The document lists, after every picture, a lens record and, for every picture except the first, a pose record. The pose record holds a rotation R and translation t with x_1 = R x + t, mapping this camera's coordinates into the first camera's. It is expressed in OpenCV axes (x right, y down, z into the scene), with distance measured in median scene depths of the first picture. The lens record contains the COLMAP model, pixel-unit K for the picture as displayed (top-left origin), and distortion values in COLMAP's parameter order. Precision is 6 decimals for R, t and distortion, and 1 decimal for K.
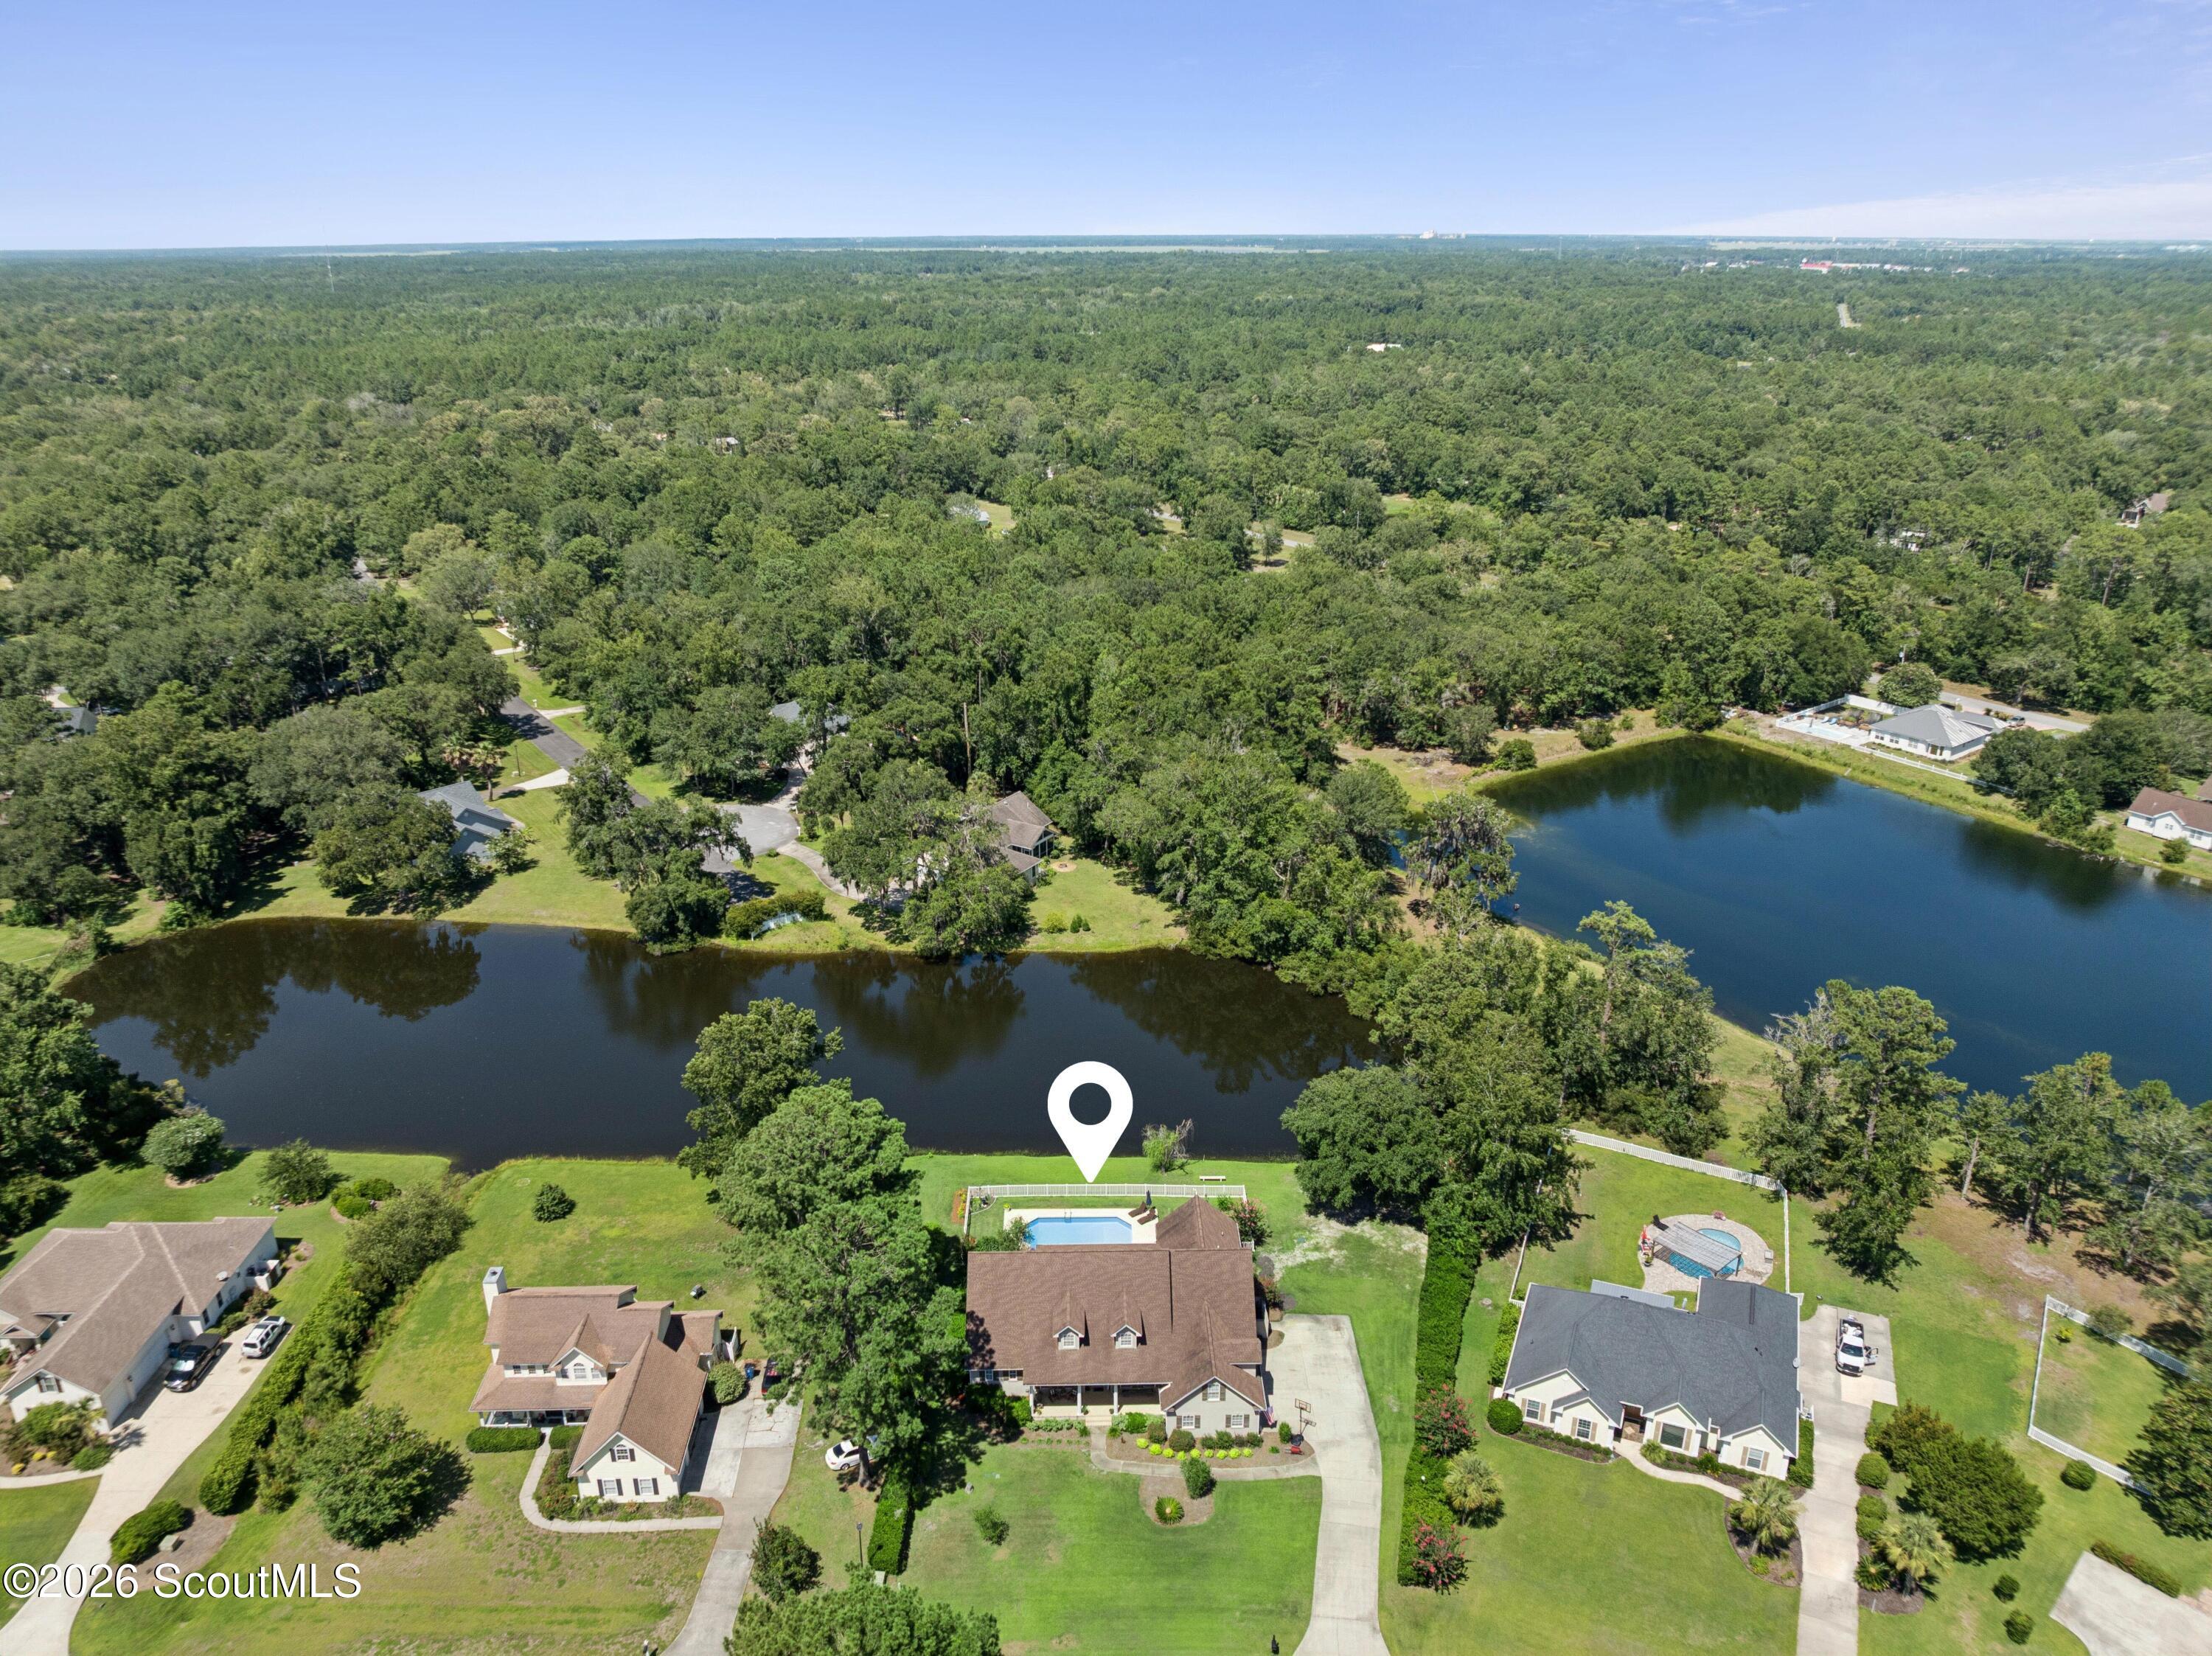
lens RADIAL K [[1574.8, 0, 1116.8], [0, 1574.8, 831.3], [0, 0, 1]] dist [-0.037265, 0.003591]
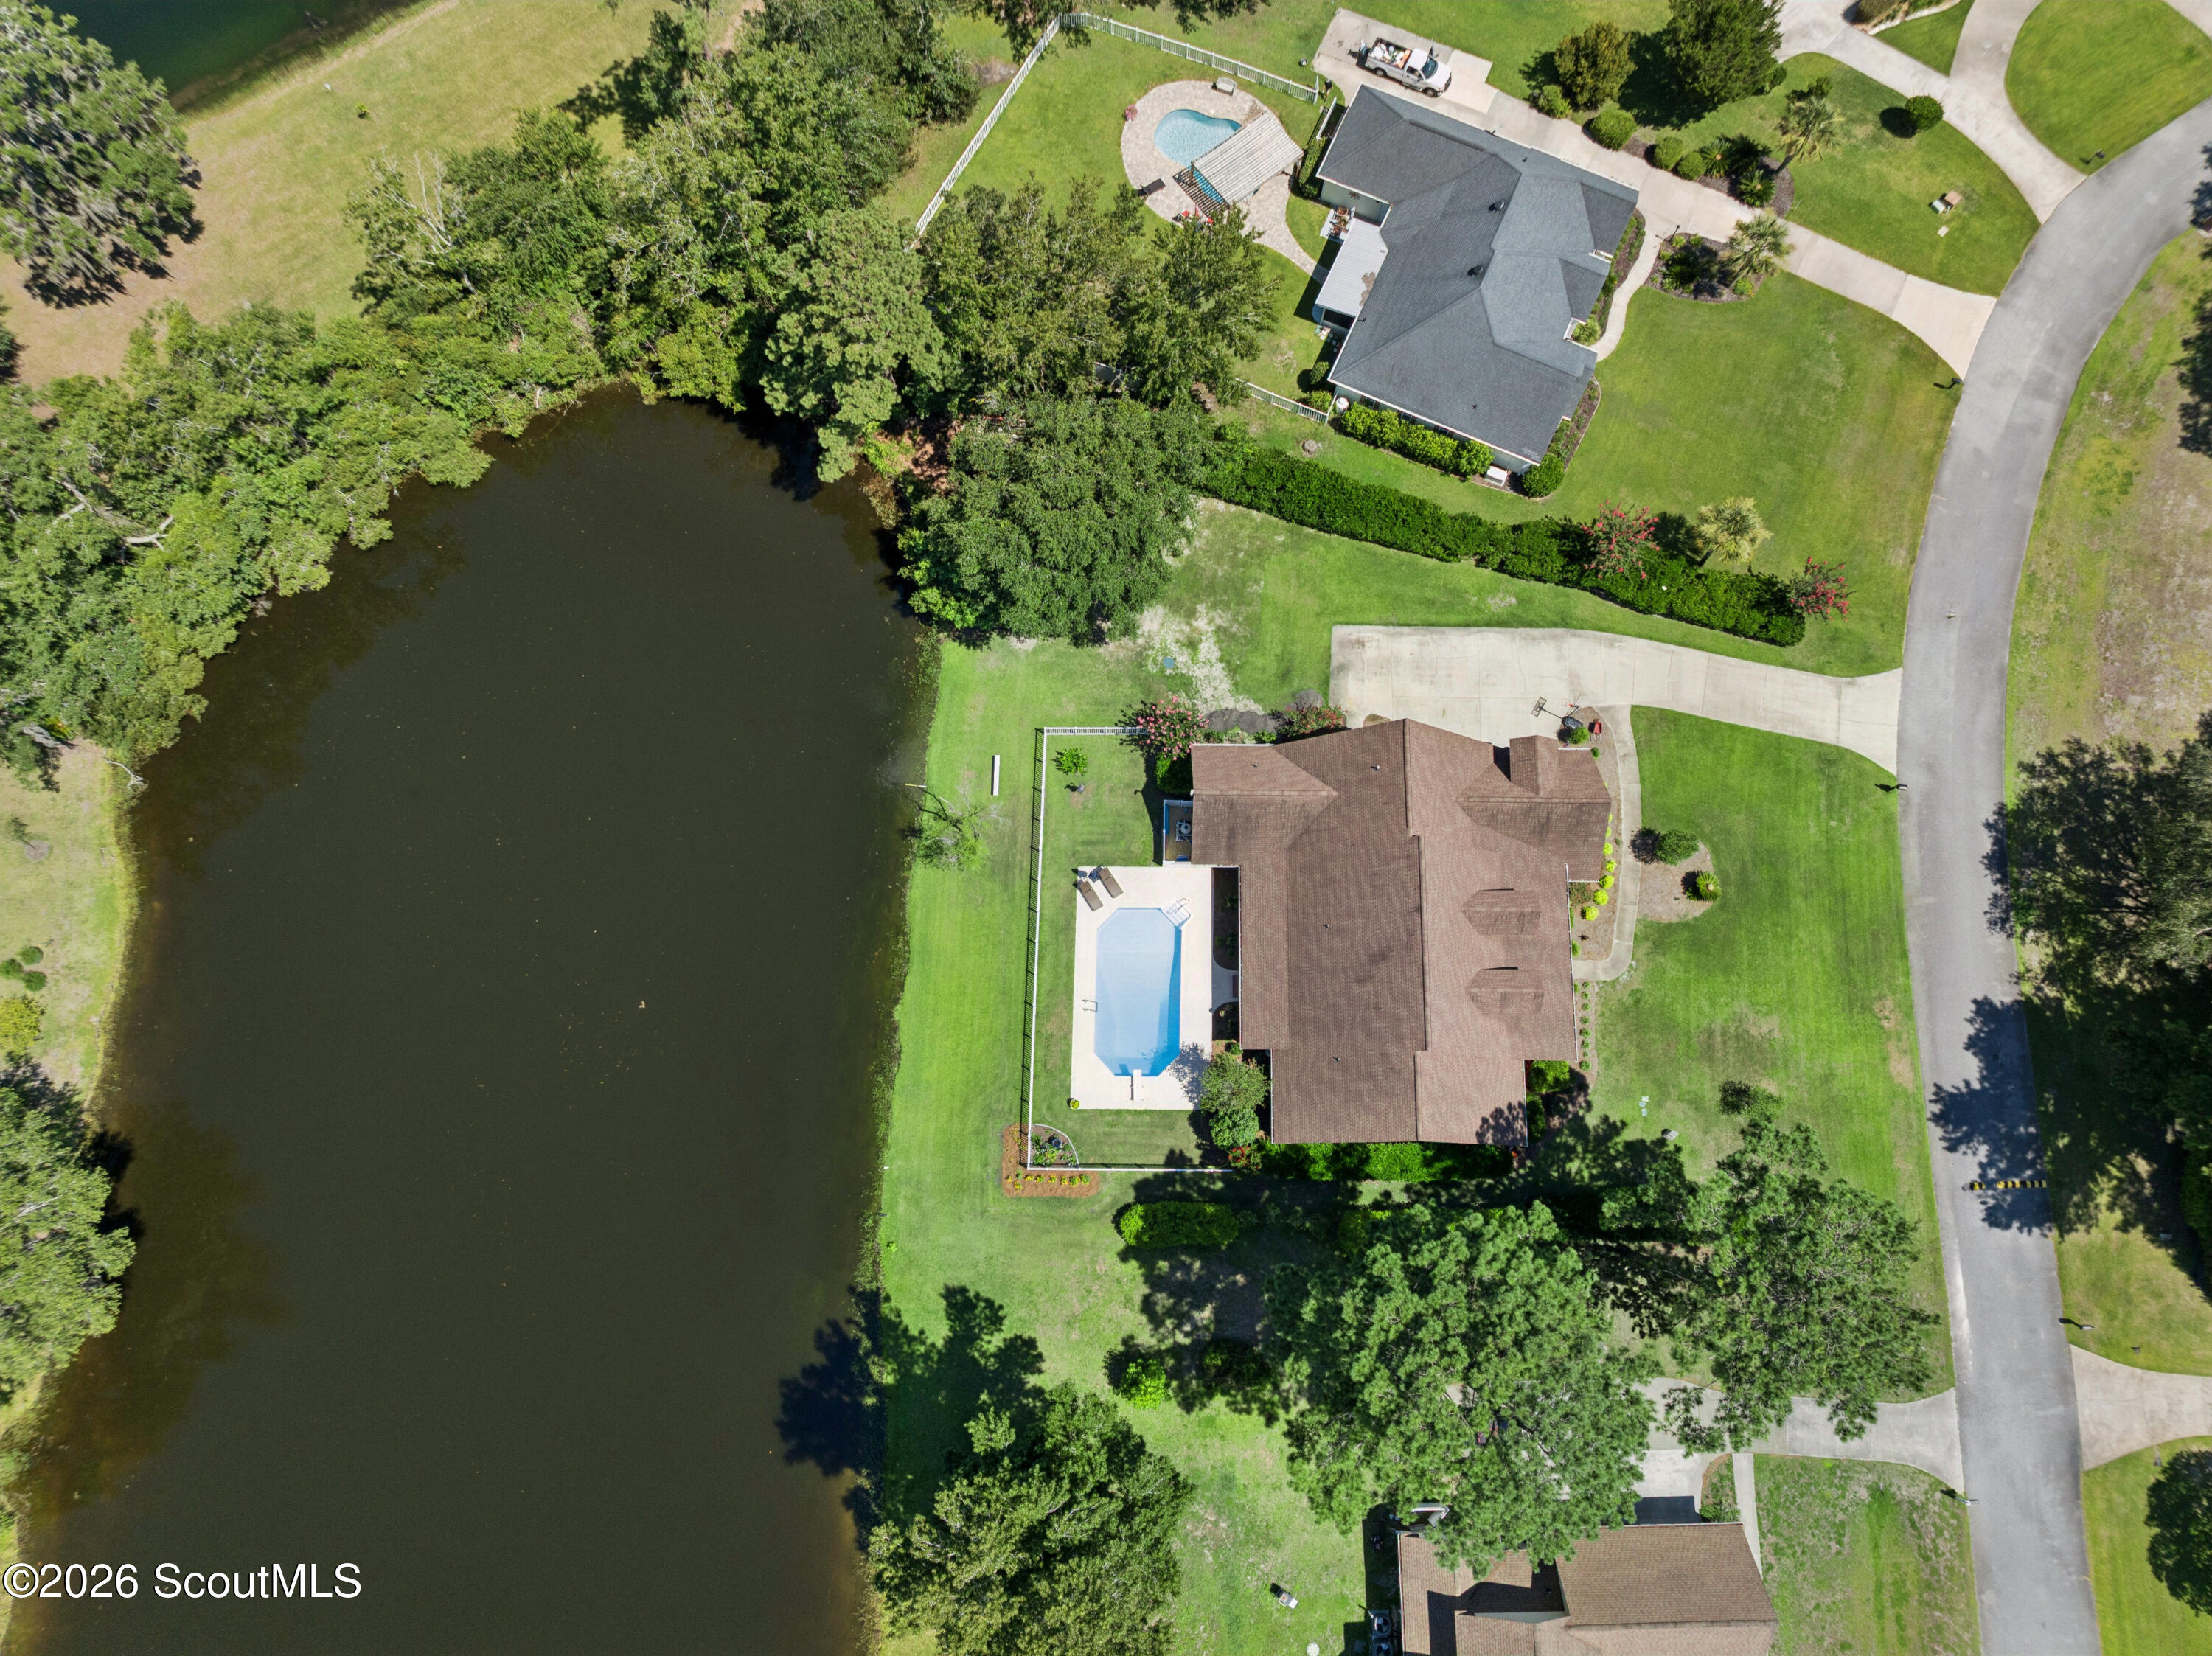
lens RADIAL K [[1504.4, 0, 1101.4], [0, 1504.4, 833.7], [0, 0, 1]] dist [-0.022021, -0.002913]
pose [[0.036177, -0.974179, 0.222858, -0.120053], [0.360638, 0.220703, 0.906218, -0.384329], [-0.932004, 0.047587, 0.359310, 0.942230]]
